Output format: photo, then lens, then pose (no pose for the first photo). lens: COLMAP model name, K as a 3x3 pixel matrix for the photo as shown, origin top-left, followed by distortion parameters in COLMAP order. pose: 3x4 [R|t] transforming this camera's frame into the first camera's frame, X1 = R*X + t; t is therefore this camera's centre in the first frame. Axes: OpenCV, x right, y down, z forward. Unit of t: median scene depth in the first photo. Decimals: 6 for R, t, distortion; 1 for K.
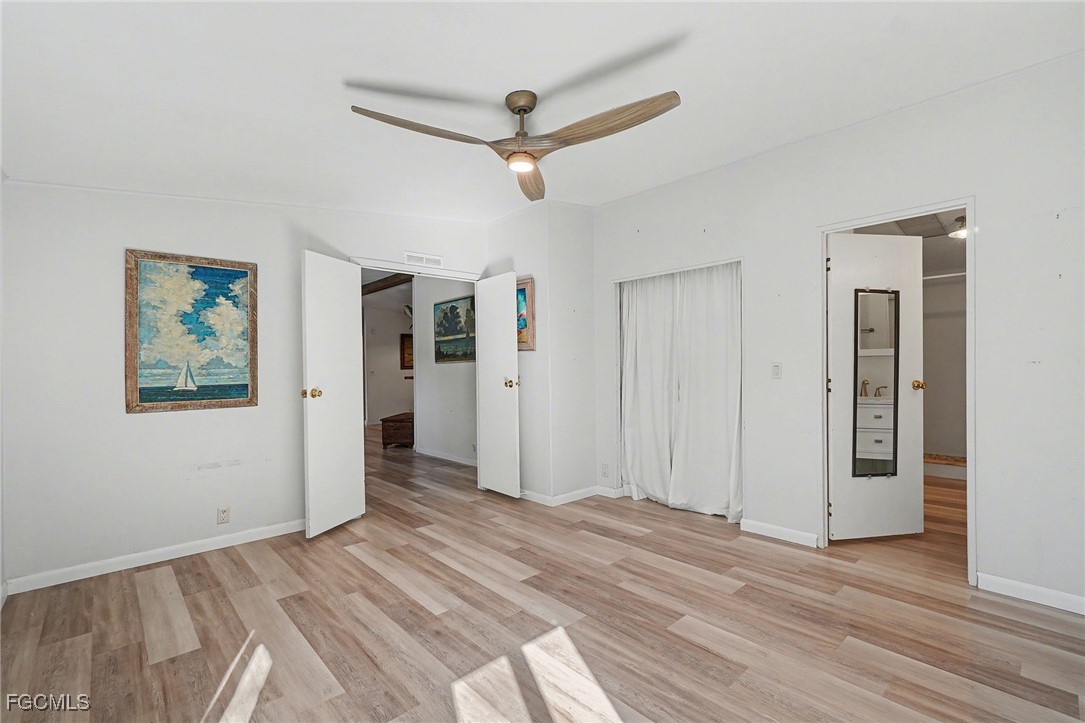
lens RADIAL K [[470.4, 0, 540.1], [0, 470.4, 367.7], [0, 0, 1]] dist [-0.002125, -0.000304]
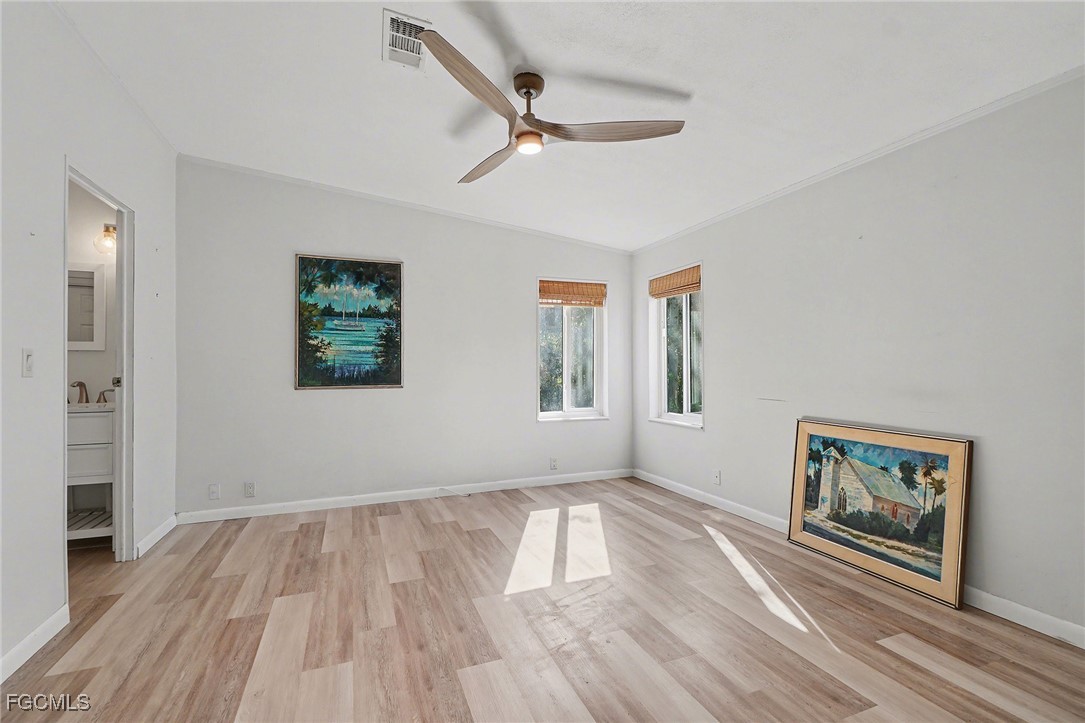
lens RADIAL K [[470.4, 0, 543.6], [0, 470.4, 361.1], [0, 0, 1]] dist [-0.002125, -0.000304]
pose [[-0.931168, 0.022927, 0.363869, -0.400890], [0.022971, 0.999727, -0.004207, 0.031732], [-0.363866, 0.004441, -0.931441, 1.805120]]
